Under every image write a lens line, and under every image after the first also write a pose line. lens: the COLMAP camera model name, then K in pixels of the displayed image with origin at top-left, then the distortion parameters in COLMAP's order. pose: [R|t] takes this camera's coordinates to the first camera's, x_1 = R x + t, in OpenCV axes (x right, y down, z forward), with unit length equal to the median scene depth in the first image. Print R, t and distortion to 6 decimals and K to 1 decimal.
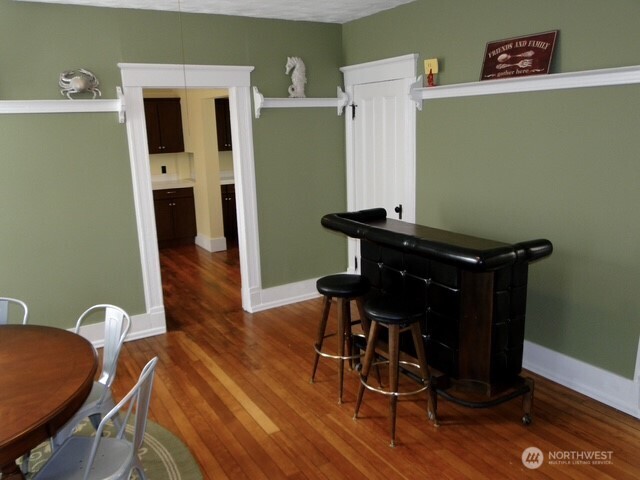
lens RADIAL K [[532.9, 0, 320.0], [0, 532.9, 240.0], [0, 0, 1]] dist [0.003685, -0.002514]
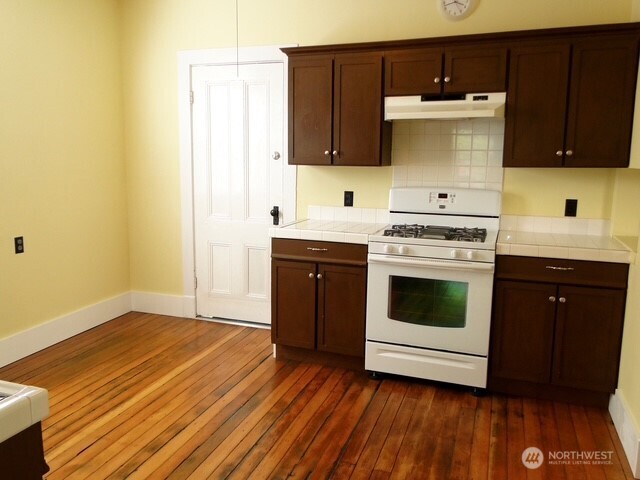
lens RADIAL K [[532.9, 0, 320.0], [0, 532.9, 240.0], [0, 0, 1]] dist [0.003685, -0.002514]
pose [[0.631373, 0.159974, -0.758800, -0.203550], [-0.196619, 0.979541, 0.042911, -0.182885], [0.750140, 0.122101, 0.649909, 1.241251]]
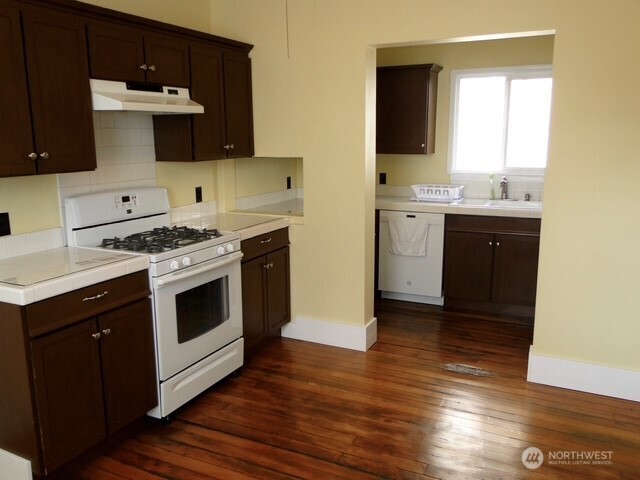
lens RADIAL K [[532.9, 0, 320.0], [0, 532.9, 240.0], [0, 0, 1]] dist [0.003685, -0.002514]
pose [[0.835435, -0.077797, 0.544055, -0.985262], [0.098033, 0.995149, -0.008236, -0.162872], [-0.540775, 0.060216, 0.839009, 1.161219]]
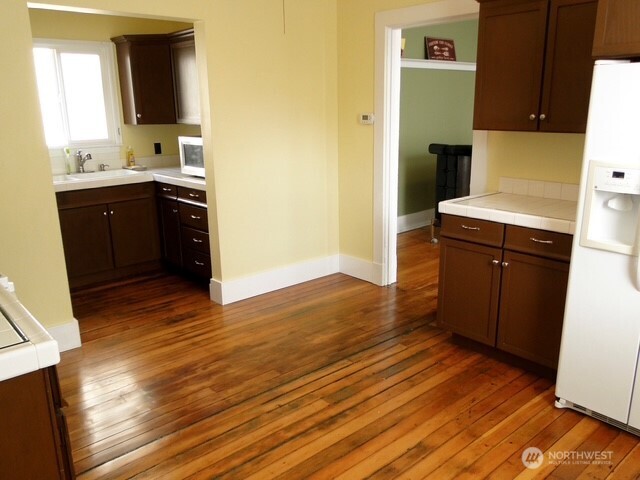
lens RADIAL K [[532.9, 0, 320.0], [0, 532.9, 240.0], [0, 0, 1]] dist [0.003685, -0.002514]
pose [[-0.182191, -0.205134, 0.961627, -1.296371], [0.236412, 0.940167, 0.245347, -0.251230], [-0.954419, 0.272040, -0.122794, 1.627172]]
